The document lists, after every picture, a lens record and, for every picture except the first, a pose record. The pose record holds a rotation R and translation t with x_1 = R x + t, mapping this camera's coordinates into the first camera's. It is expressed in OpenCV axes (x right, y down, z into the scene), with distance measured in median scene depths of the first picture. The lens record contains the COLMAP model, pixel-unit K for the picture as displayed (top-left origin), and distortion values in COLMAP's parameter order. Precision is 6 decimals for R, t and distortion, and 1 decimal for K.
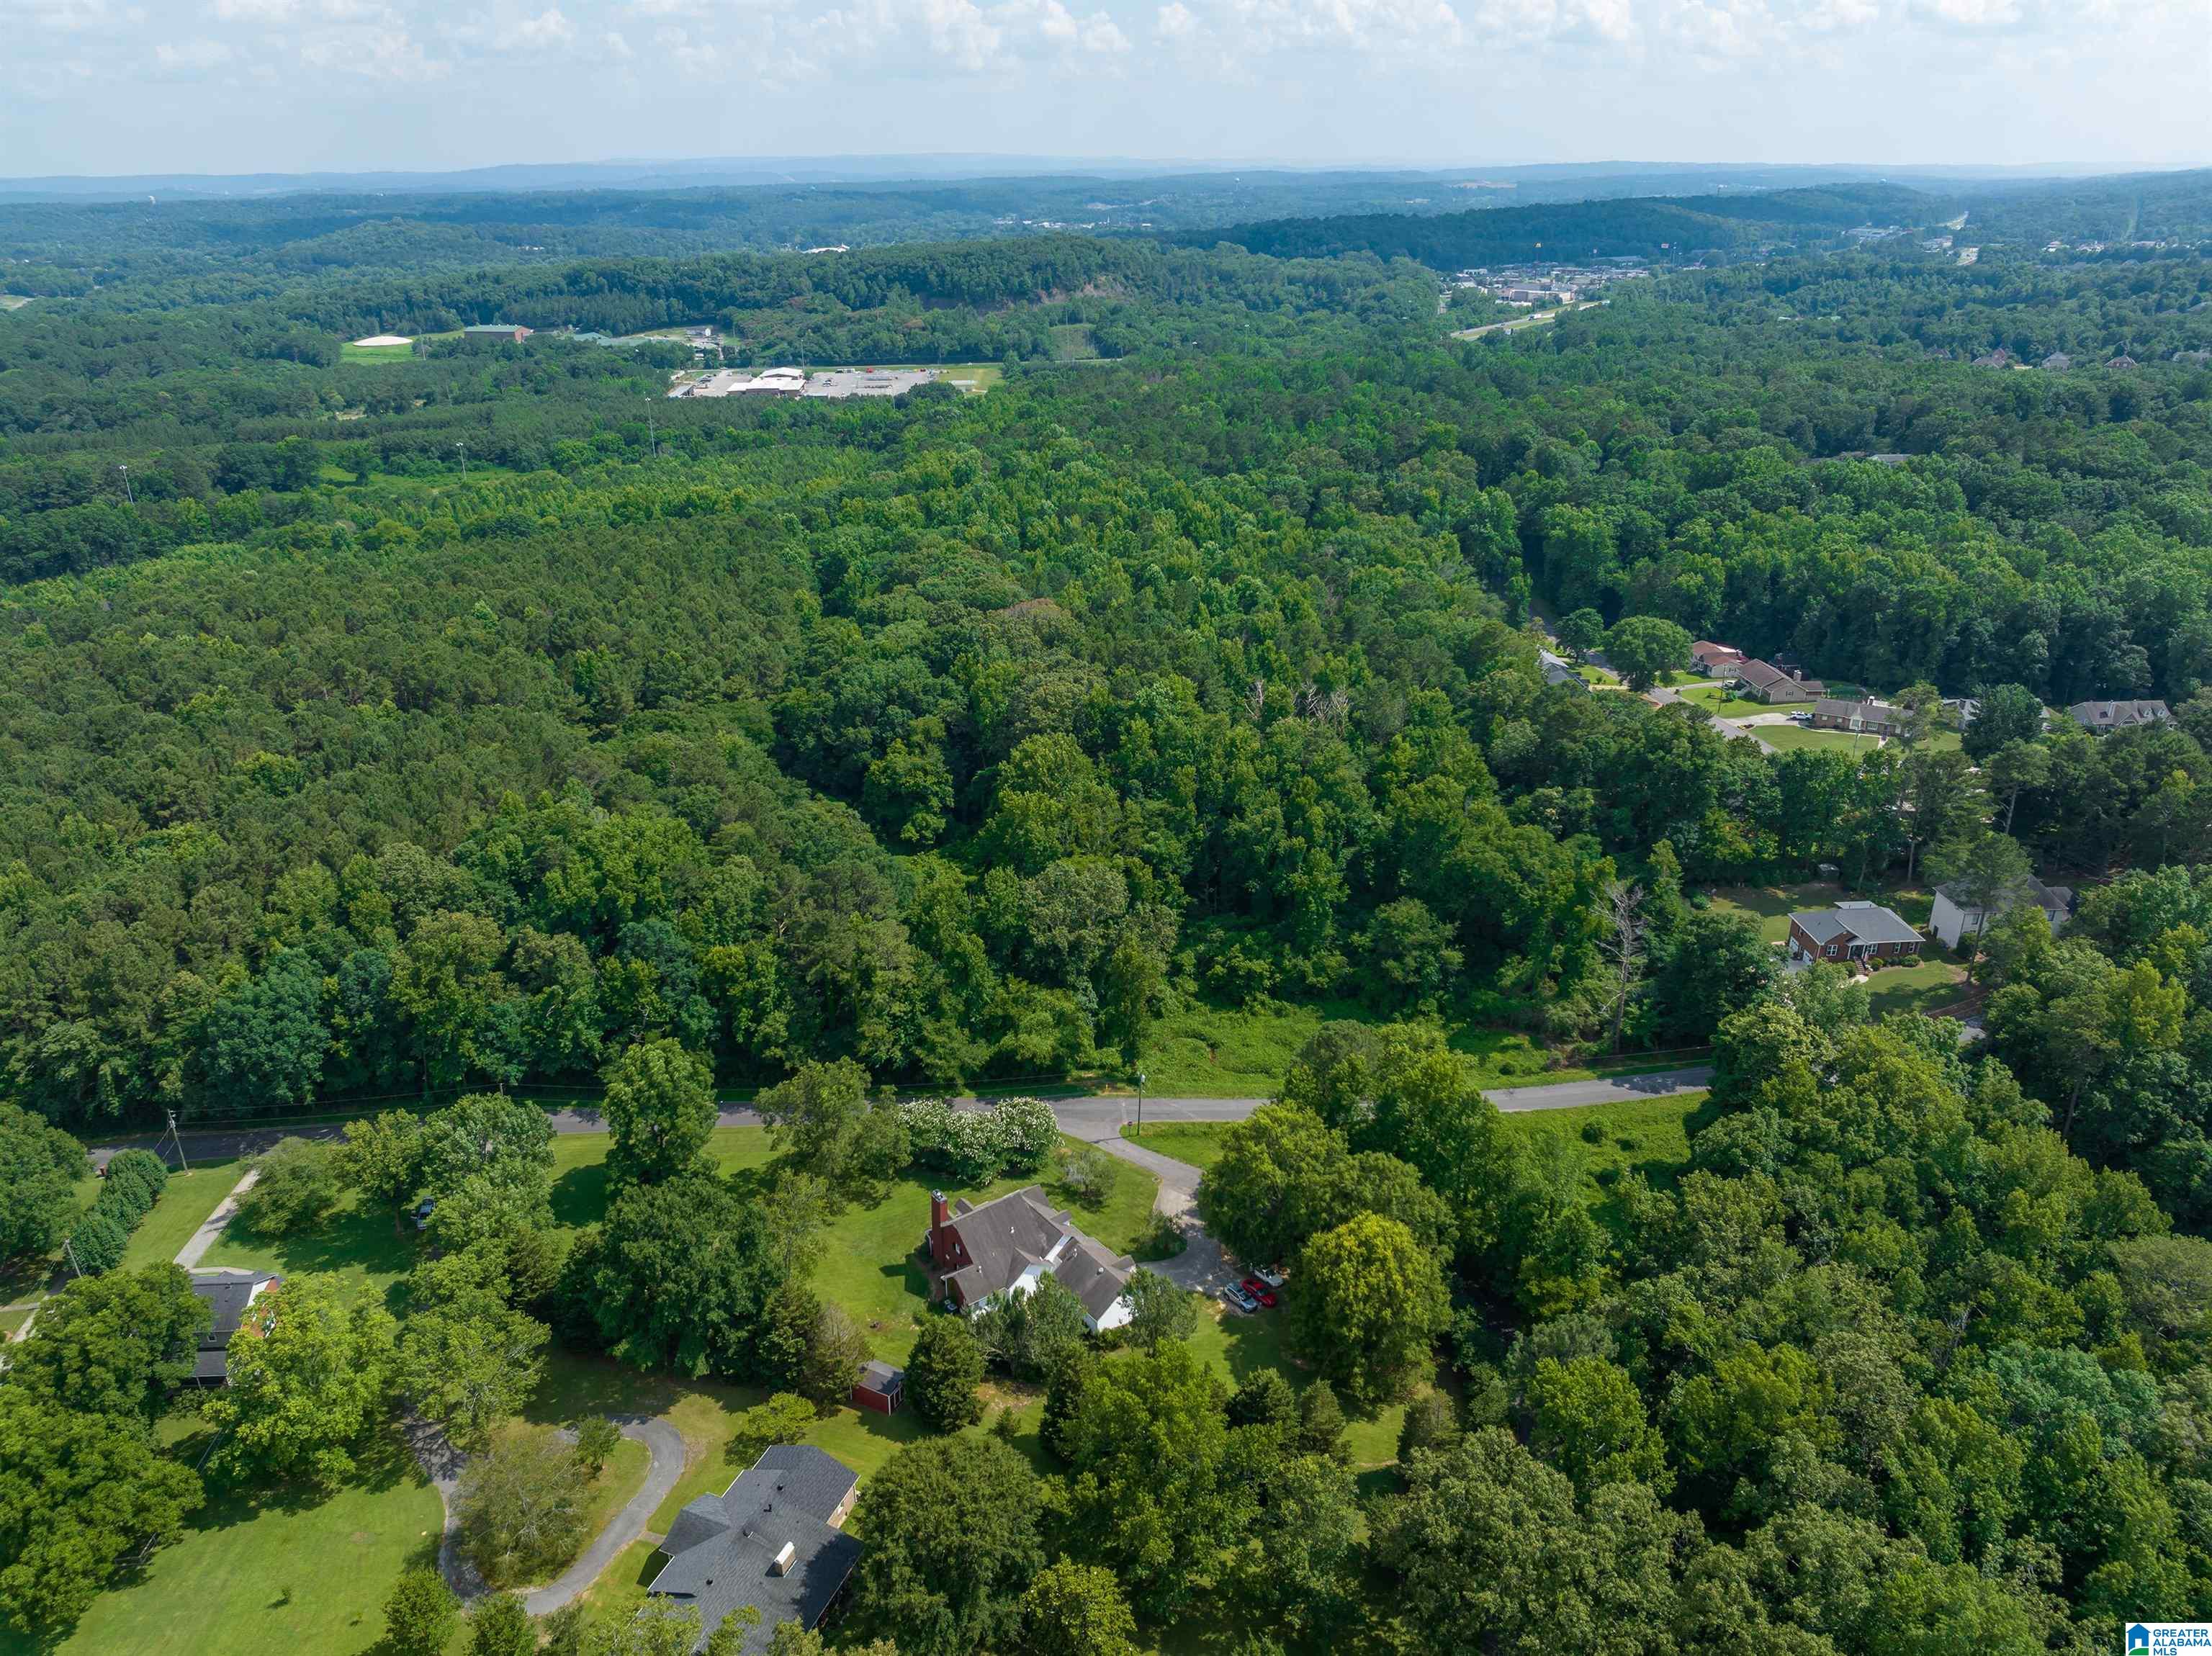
lens RADIAL K [[1598.3, 0, 1115.3], [0, 1598.3, 795.7], [0, 0, 1]] dist [-0.043505, 0.030269]
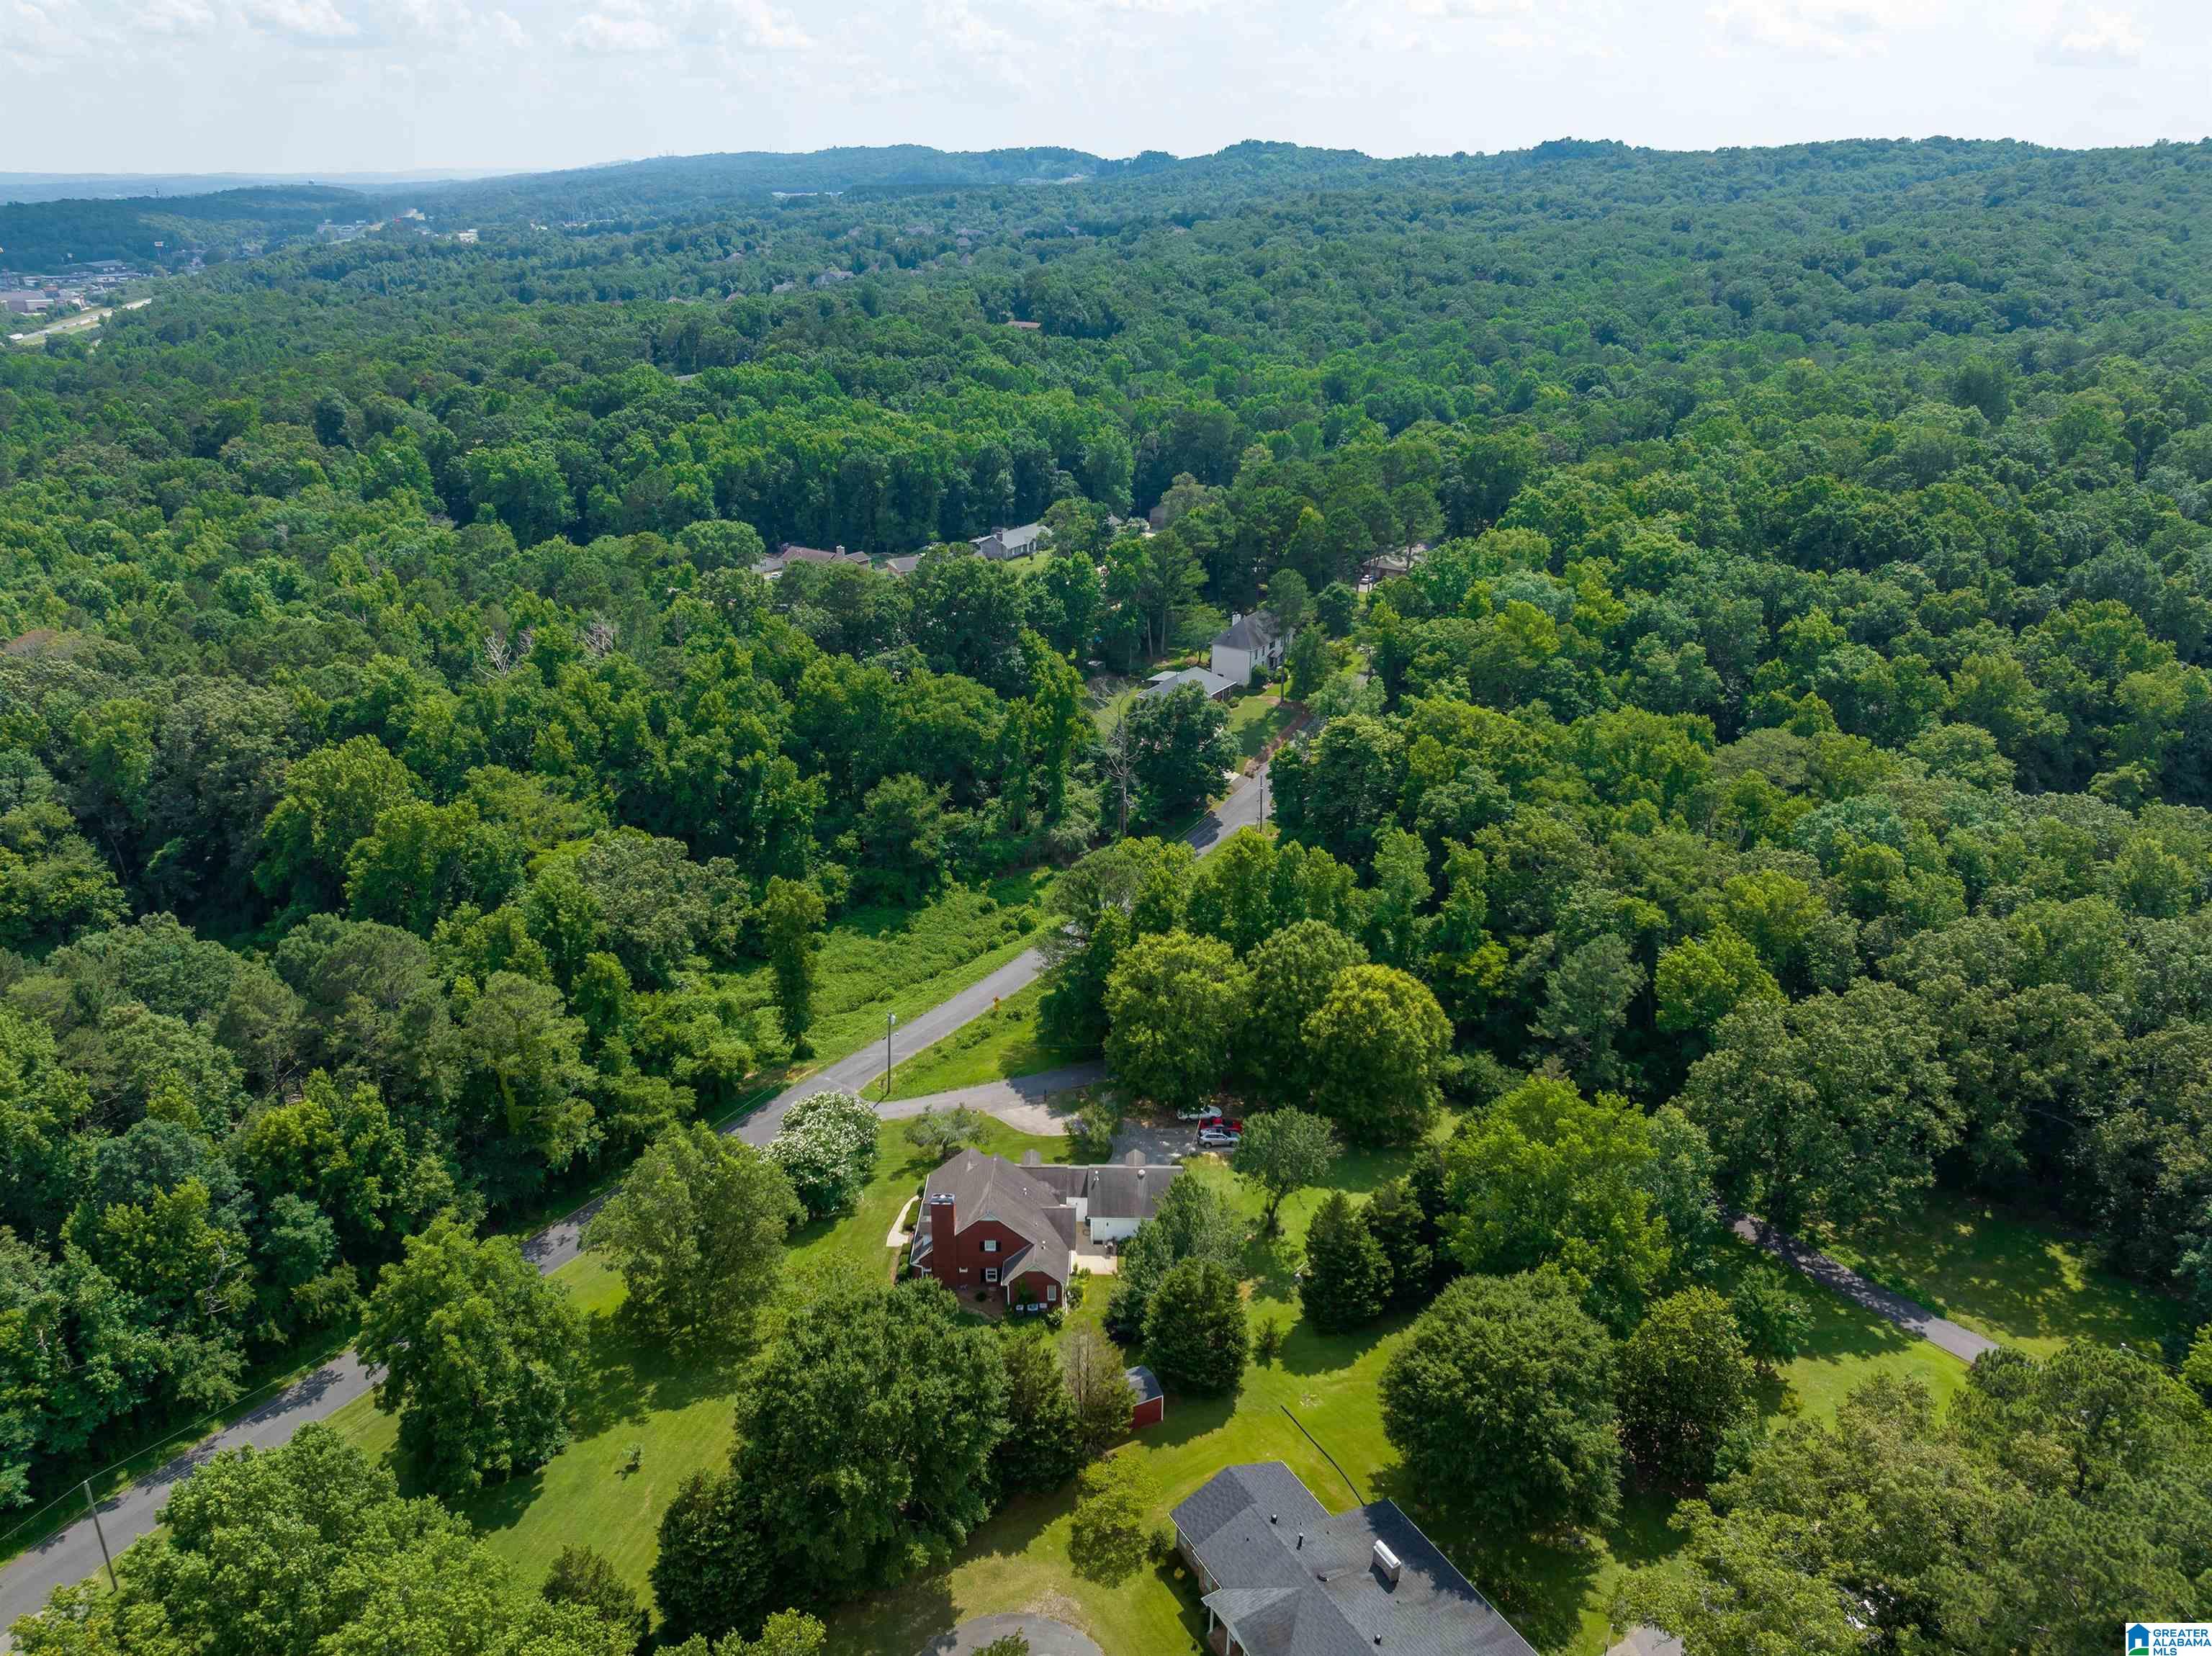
lens RADIAL K [[1573.6, 0, 1106.0], [0, 1573.6, 828.0], [0, 0, 1]] dist [-0.008568, 0.004210]
pose [[0.615046, -0.303923, 0.727564, -0.075454], [0.299469, 0.943626, 0.141023, 0.000593], [-0.729408, 0.131148, 0.671389, 0.057539]]
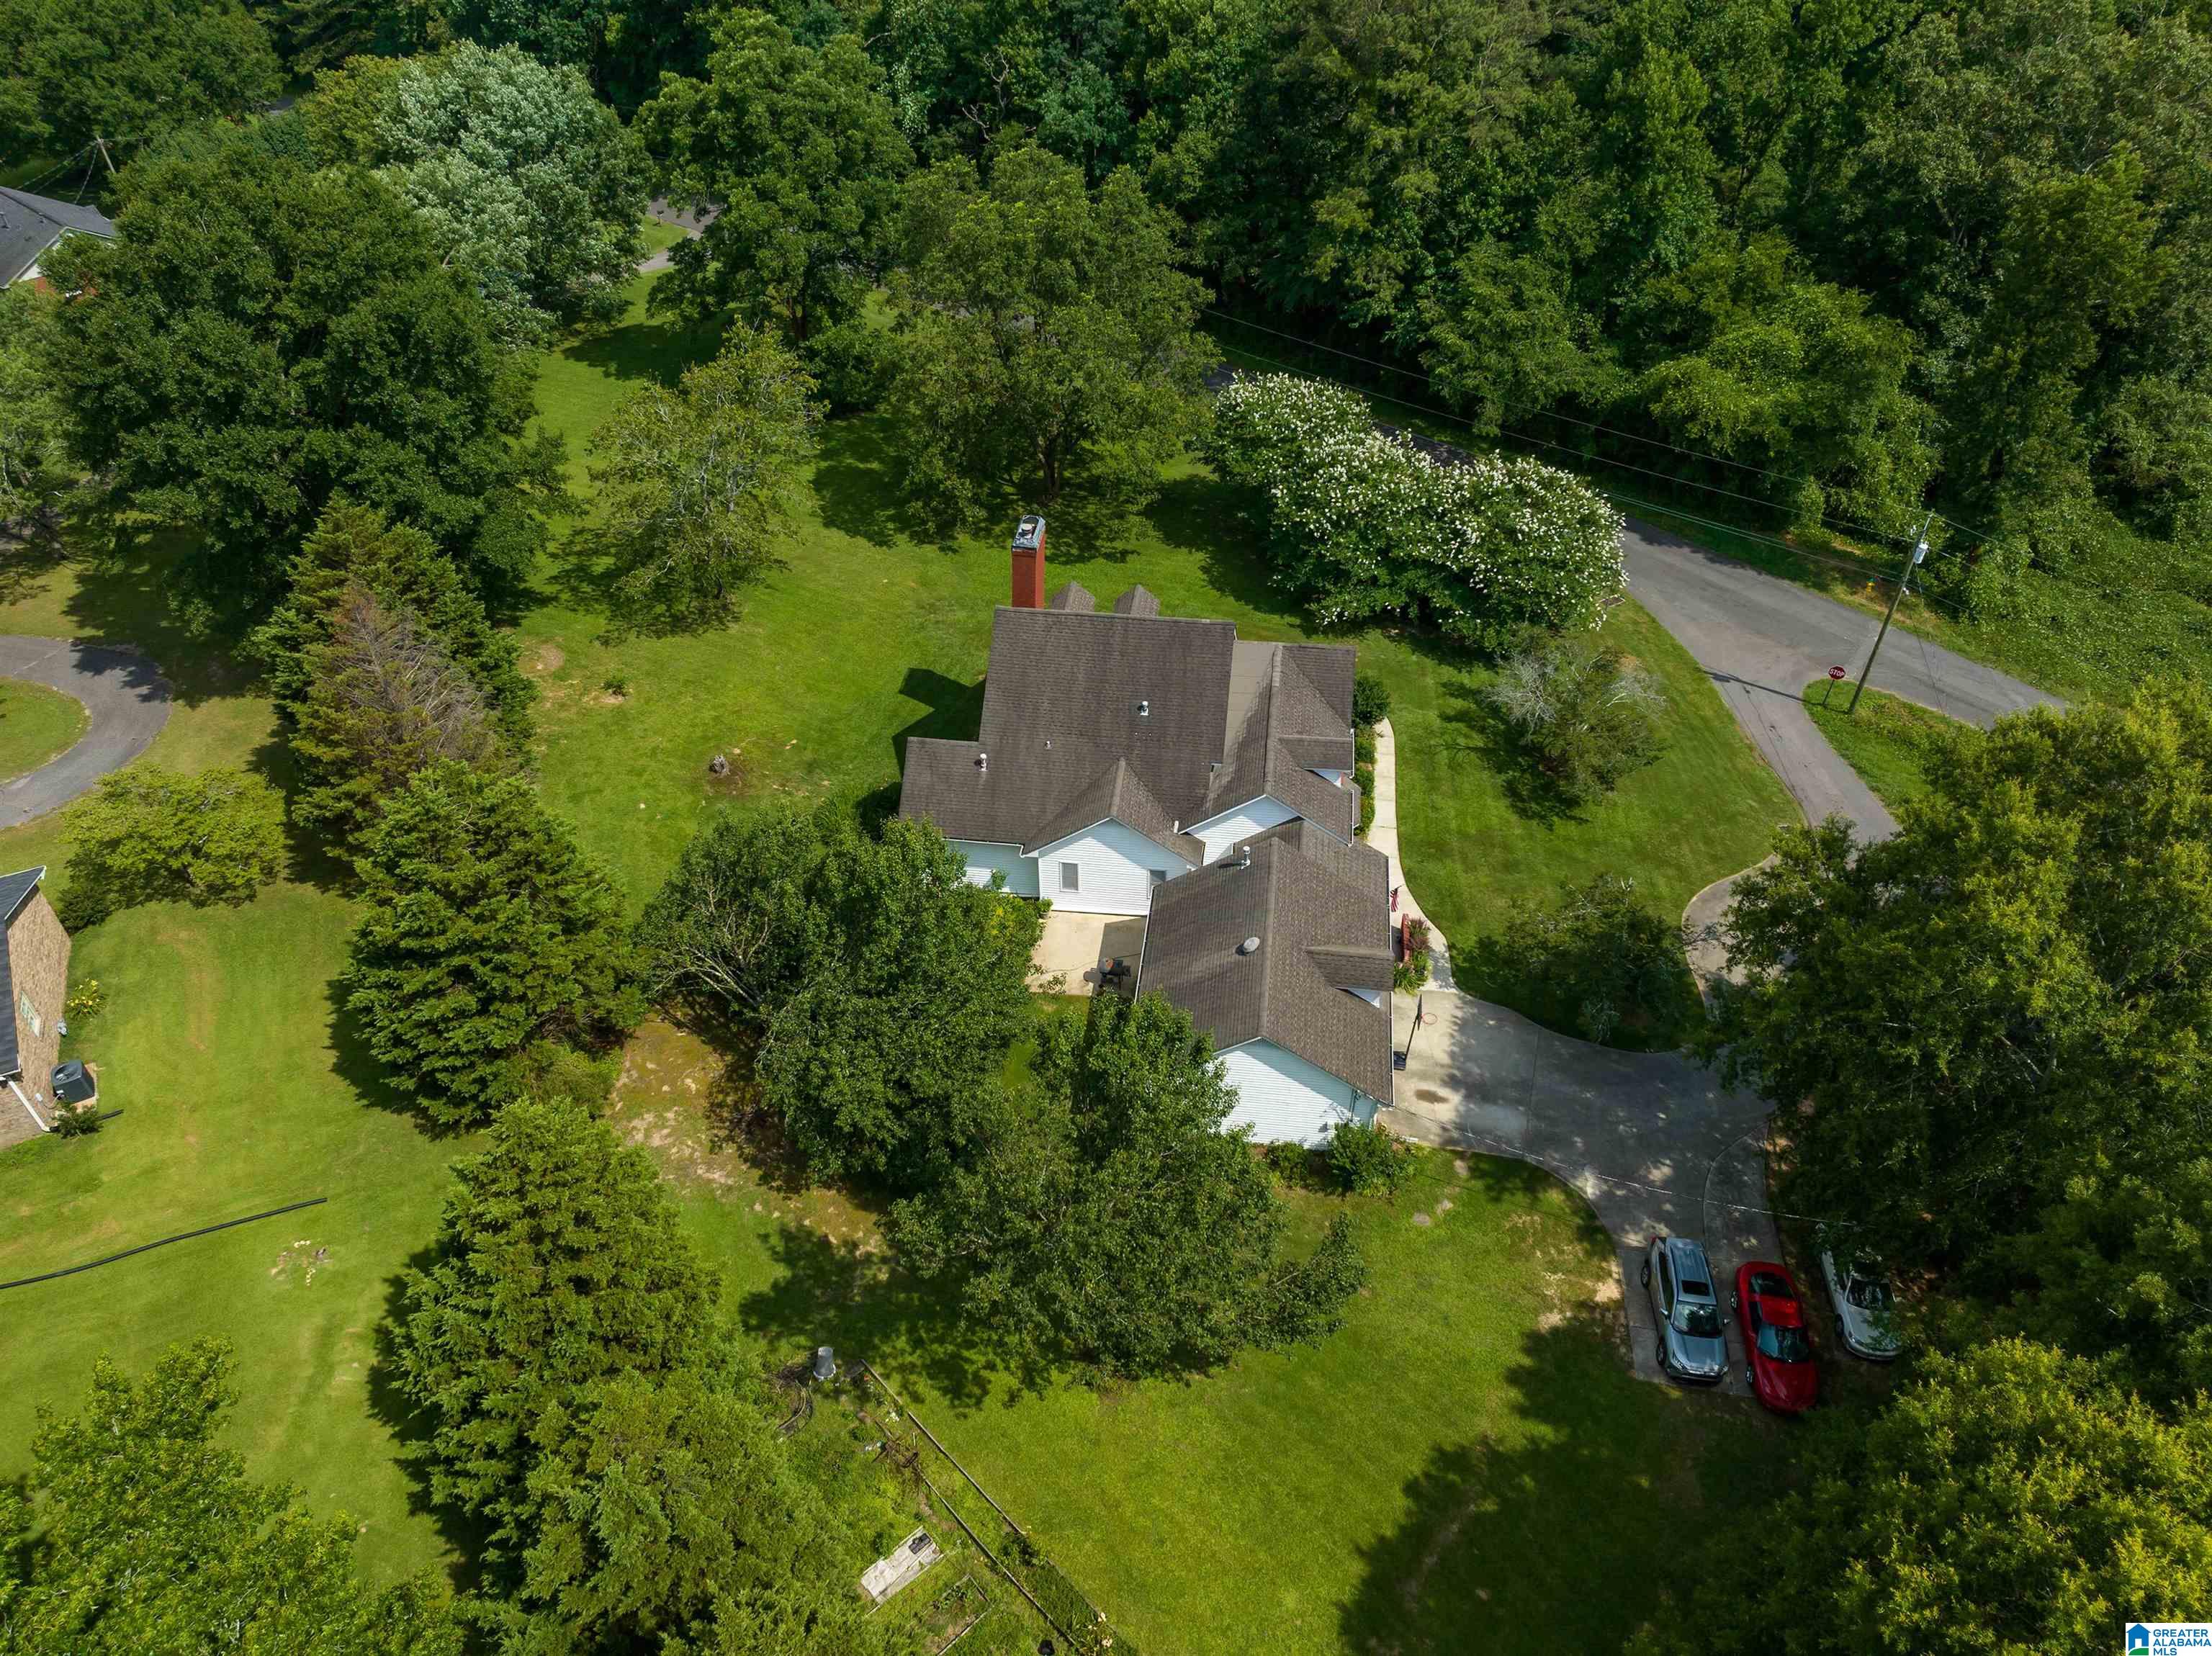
lens RADIAL K [[1598.3, 0, 1115.3], [0, 1598.3, 795.7], [0, 0, 1]] dist [-0.043505, 0.030269]
pose [[0.720182, 0.443533, -0.533494, 0.015407], [-0.268772, 0.887277, 0.374835, 0.023261], [0.639609, -0.126561, 0.758210, 0.103421]]
